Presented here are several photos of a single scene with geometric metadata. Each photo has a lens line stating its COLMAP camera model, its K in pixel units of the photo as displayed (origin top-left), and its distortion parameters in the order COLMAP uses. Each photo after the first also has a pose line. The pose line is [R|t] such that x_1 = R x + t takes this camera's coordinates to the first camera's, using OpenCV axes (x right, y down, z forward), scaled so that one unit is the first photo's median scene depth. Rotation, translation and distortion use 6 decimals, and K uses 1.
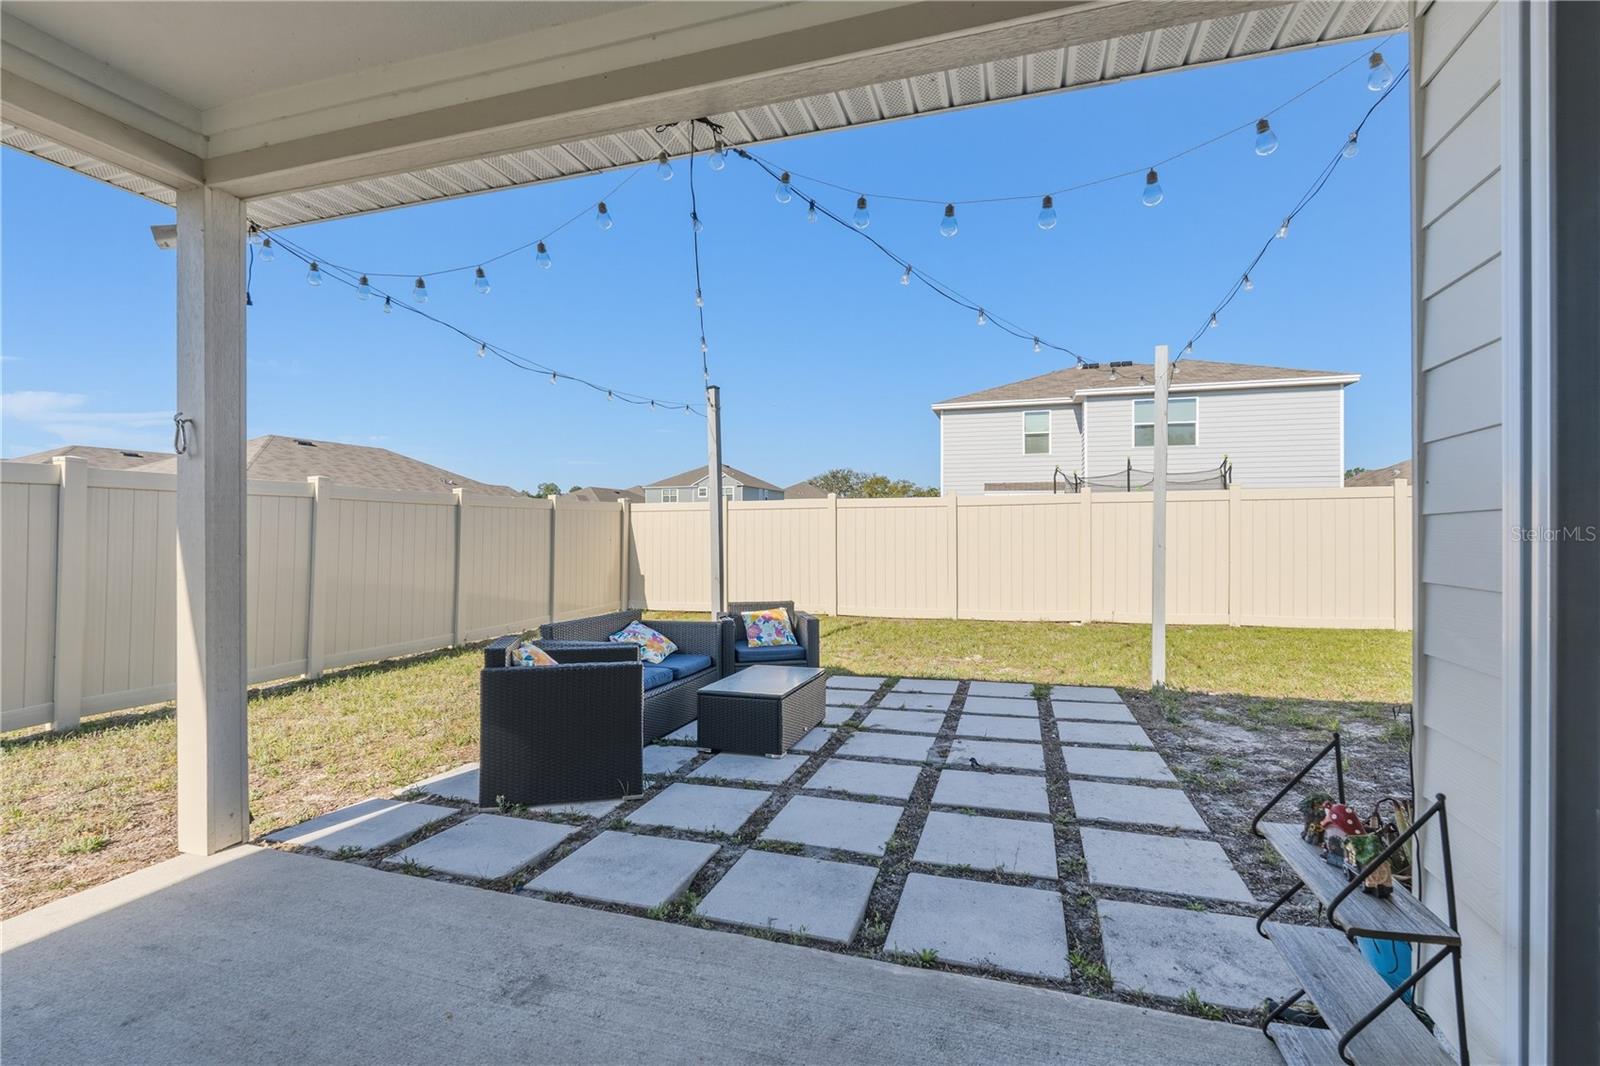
lens RADIAL K [[732.2, 0, 801.3], [0, 732.2, 530.4], [0, 0, 1]] dist [-0.002221, 0.001011]
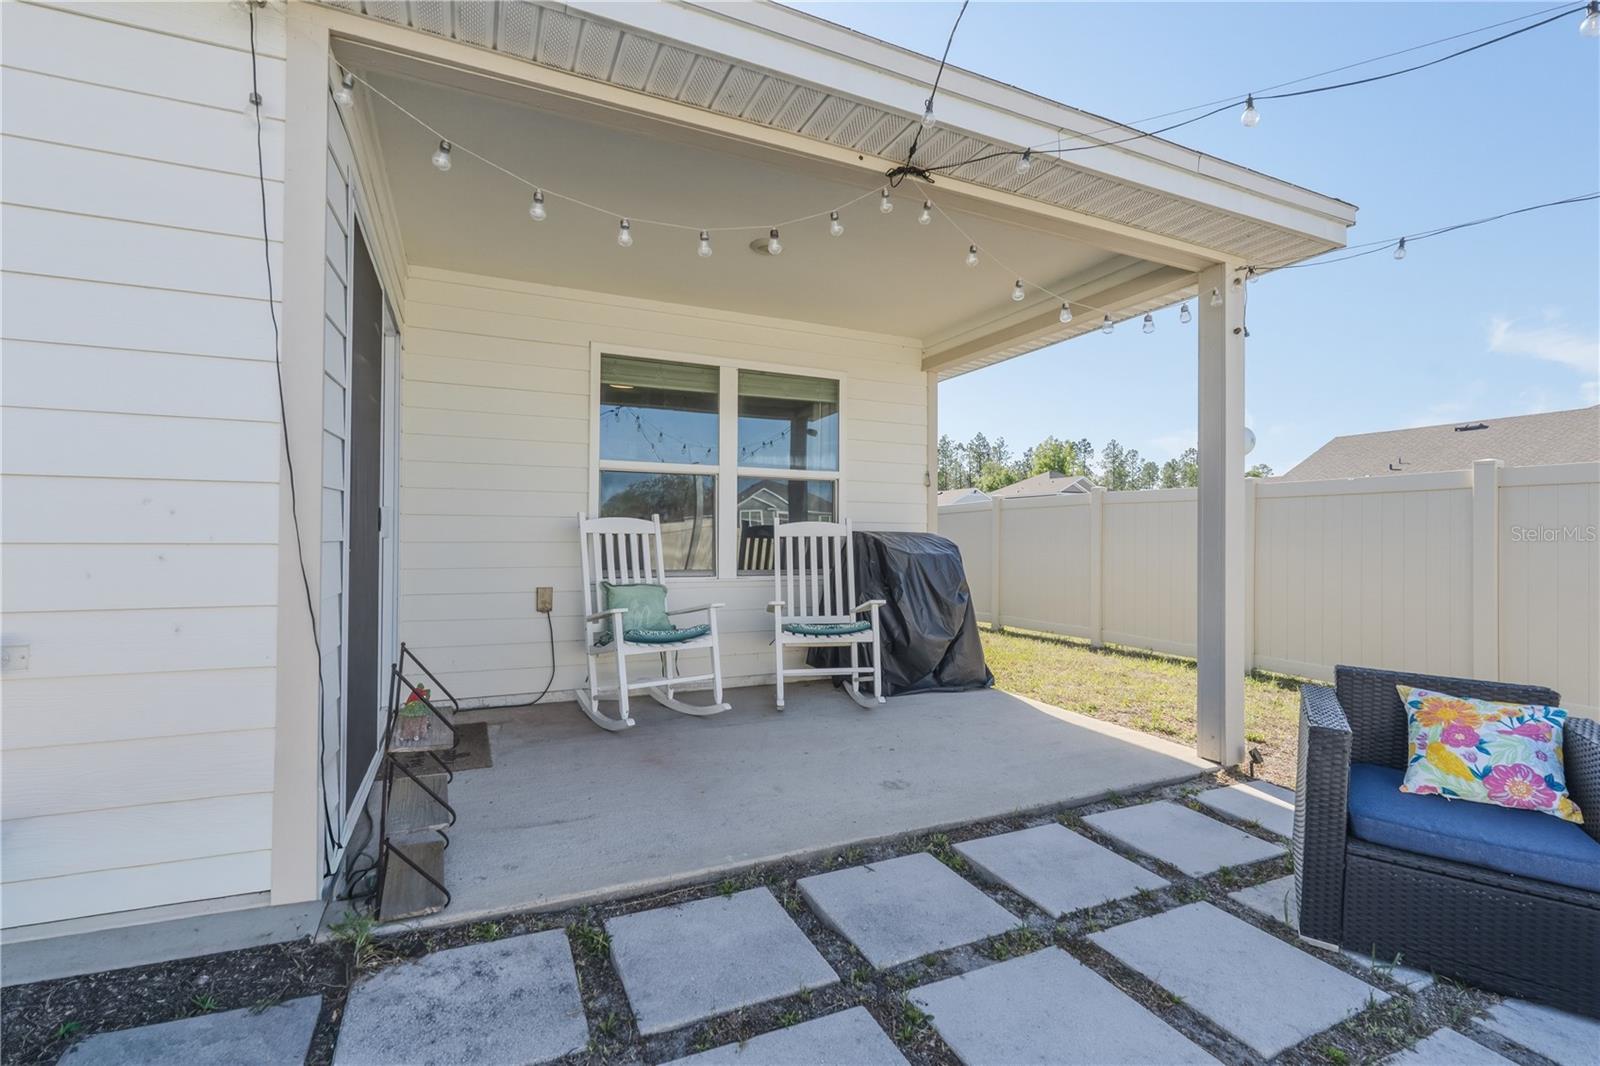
lens RADIAL K [[732.2, 0, 803.2], [0, 732.2, 535.6], [0, 0, 1]] dist [-0.002221, 0.001011]
pose [[-0.745403, -0.001500, -0.666613, 0.585275], [-0.002623, 0.999996, 0.000683, 0.025670], [0.666609, 0.002258, -0.745404, 1.348632]]
